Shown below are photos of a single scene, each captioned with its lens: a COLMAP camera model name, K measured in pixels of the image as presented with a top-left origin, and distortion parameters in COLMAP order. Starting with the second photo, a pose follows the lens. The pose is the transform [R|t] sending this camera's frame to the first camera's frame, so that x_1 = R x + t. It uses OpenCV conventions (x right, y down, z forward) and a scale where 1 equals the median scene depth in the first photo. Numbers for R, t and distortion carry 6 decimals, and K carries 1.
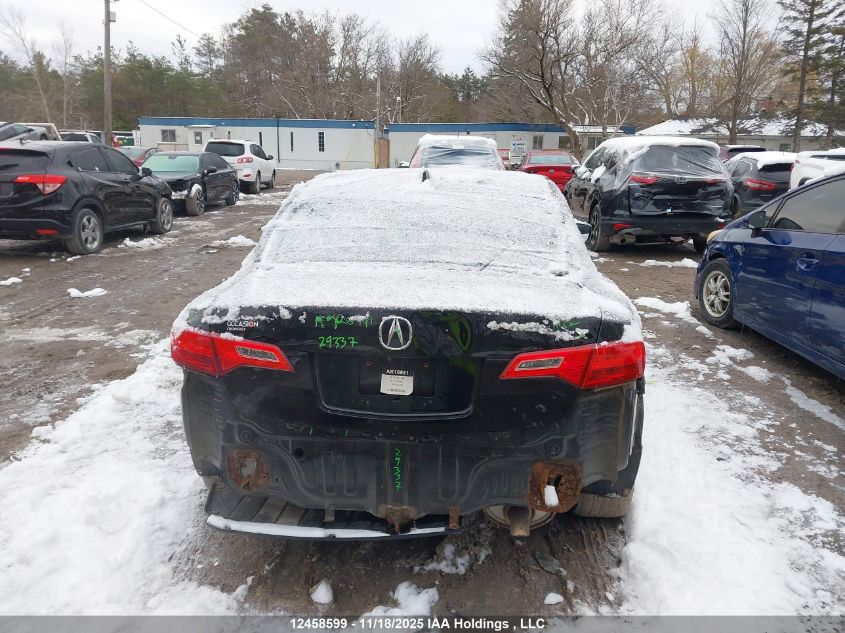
lens RADIAL K [[659.7, 0, 422.5], [0, 659.7, 316.5], [0, 0, 1]] dist [0.005359, 0.007395]
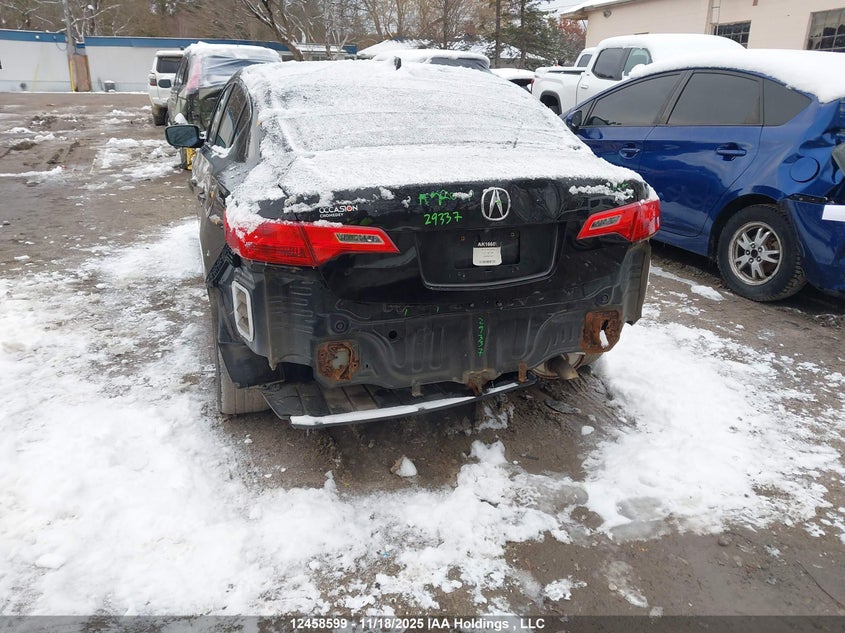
lens RADIAL K [[651.1, 0, 422.5], [0, 651.1, 316.5], [0, 0, 1]] dist [0.093204, -0.121995]
pose [[0.917649, -0.135509, 0.373575, -0.513648], [0.094265, 0.987460, 0.126635, 0.054153], [-0.386051, -0.080991, 0.918915, 0.054932]]
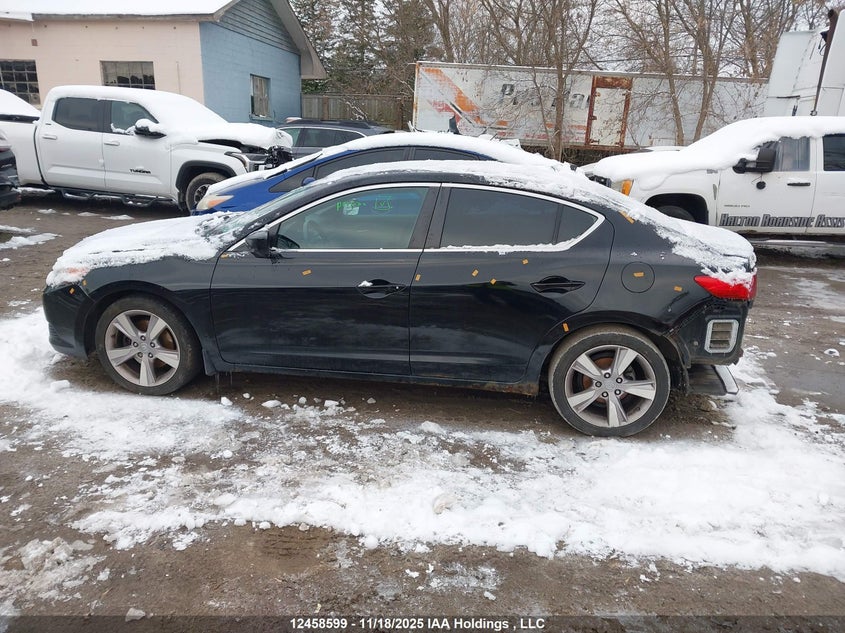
lens RADIAL K [[651.1, 0, 422.5], [0, 651.1, 316.5], [0, 0, 1]] dist [0.093204, -0.121995]
pose [[0.050130, -0.283198, 0.957750, -1.947202], [0.202136, 0.941987, 0.267957, -0.471985], [-0.978074, 0.180163, 0.104466, 1.625463]]
